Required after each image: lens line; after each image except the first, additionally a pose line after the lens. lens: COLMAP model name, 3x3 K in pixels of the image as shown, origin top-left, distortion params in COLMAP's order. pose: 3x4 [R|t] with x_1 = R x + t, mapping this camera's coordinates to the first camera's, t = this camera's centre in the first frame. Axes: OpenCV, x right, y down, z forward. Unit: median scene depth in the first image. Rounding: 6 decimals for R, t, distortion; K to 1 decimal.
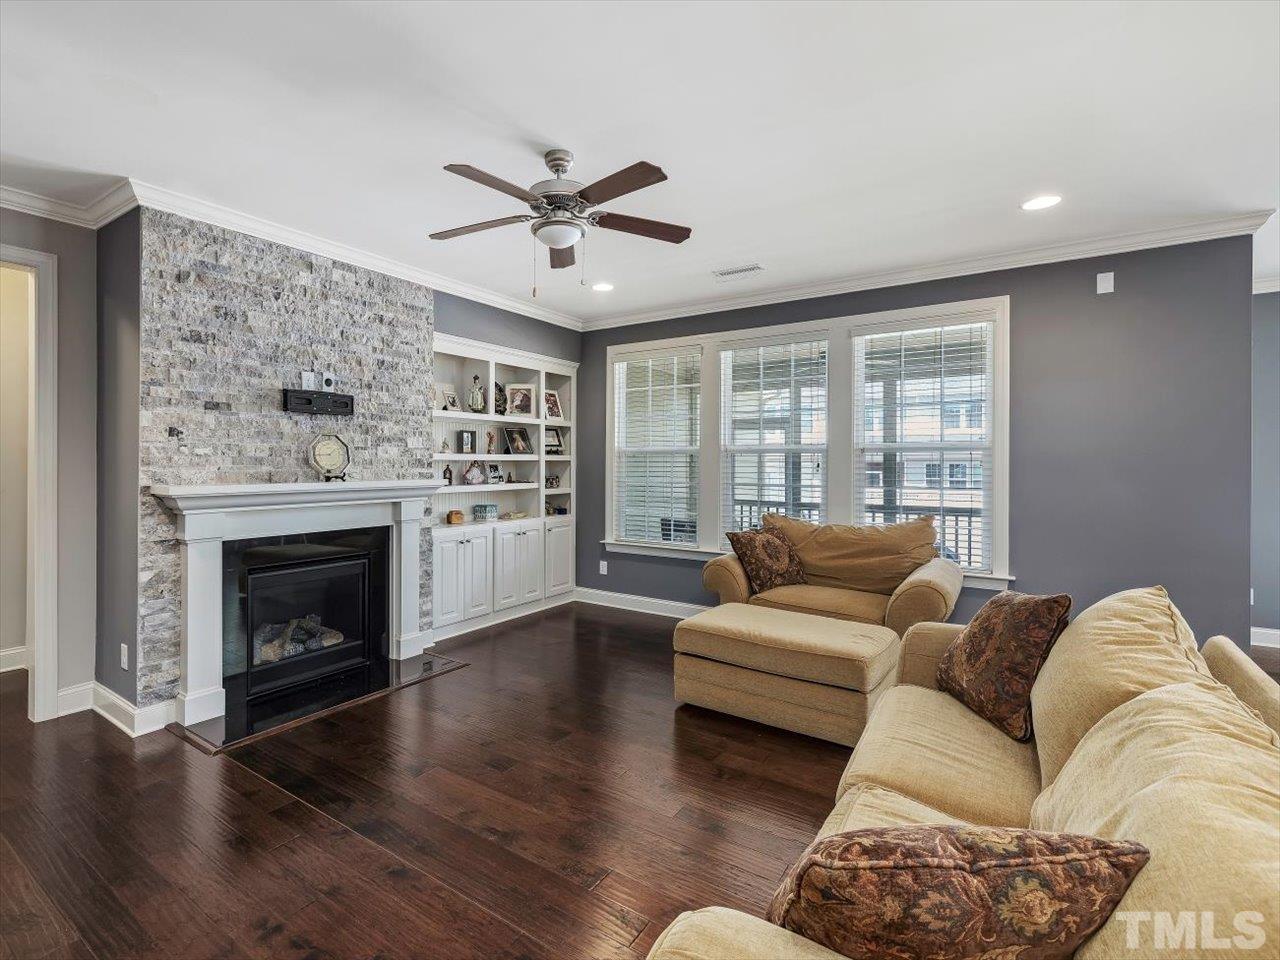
lens RADIAL K [[613.4, 0, 639.7], [0, 613.4, 468.8], [0, 0, 1]] dist [-0.002221, -0.000603]
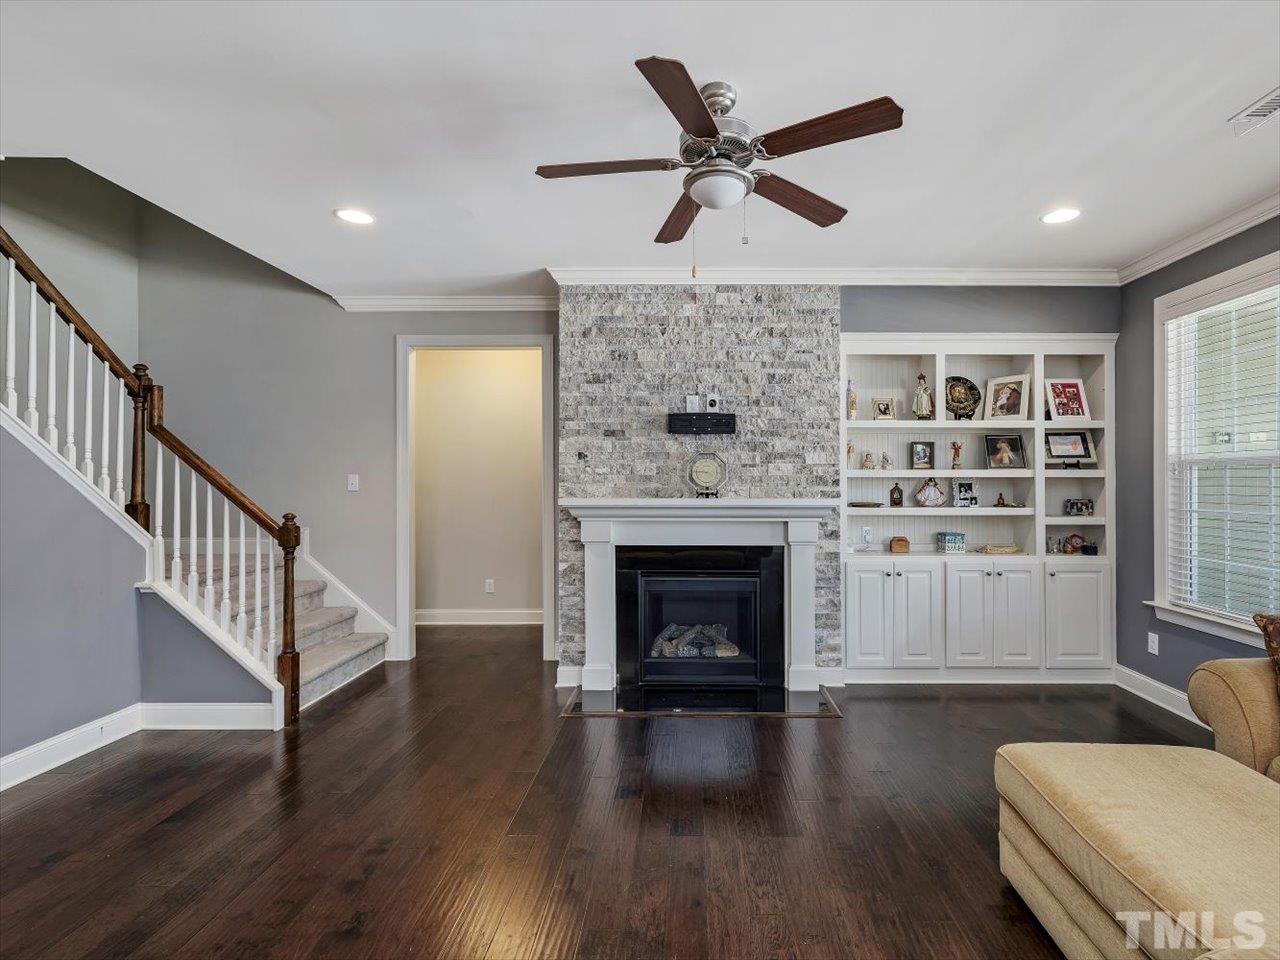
lens RADIAL K [[613.4, 0, 640.1], [0, 613.4, 482.0], [0, 0, 1]] dist [-0.002221, -0.000603]
pose [[0.548535, -0.002947, -0.836122, 0.269389], [-0.008077, 0.999928, -0.008823, 0.003319], [0.836088, 0.011593, 0.548472, 0.293158]]
